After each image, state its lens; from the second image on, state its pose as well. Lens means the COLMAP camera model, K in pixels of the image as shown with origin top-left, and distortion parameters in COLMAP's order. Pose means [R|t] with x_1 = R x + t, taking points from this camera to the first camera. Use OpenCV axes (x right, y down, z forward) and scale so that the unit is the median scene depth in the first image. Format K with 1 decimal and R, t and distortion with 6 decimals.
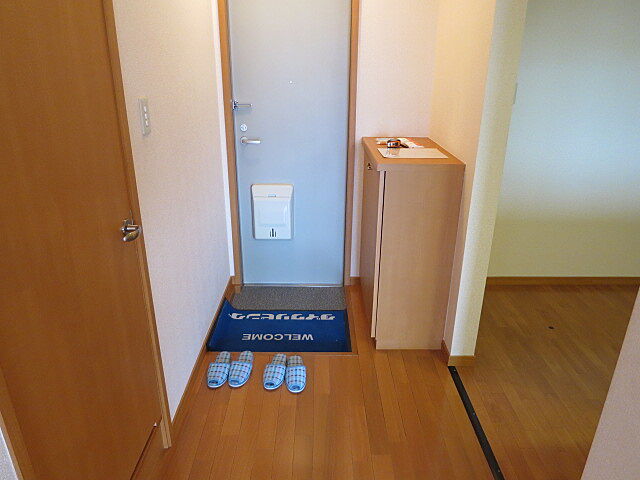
lens RADIAL K [[460.6, 0, 320.0], [0, 460.6, 240.0], [0, 0, 1]] dist [-0.002782, -0.001747]
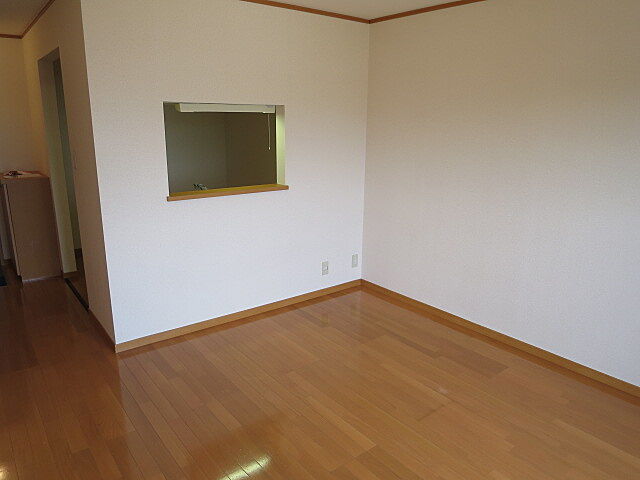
lens RADIAL K [[460.6, 0, 320.0], [0, 460.6, 240.0], [0, 0, 1]] dist [-0.002782, -0.001747]
pose [[0.799974, -0.147822, 0.581542, 0.031966], [0.217572, 0.974682, -0.051539, 0.436327], [-0.559200, 0.167757, 0.811882, -1.205166]]
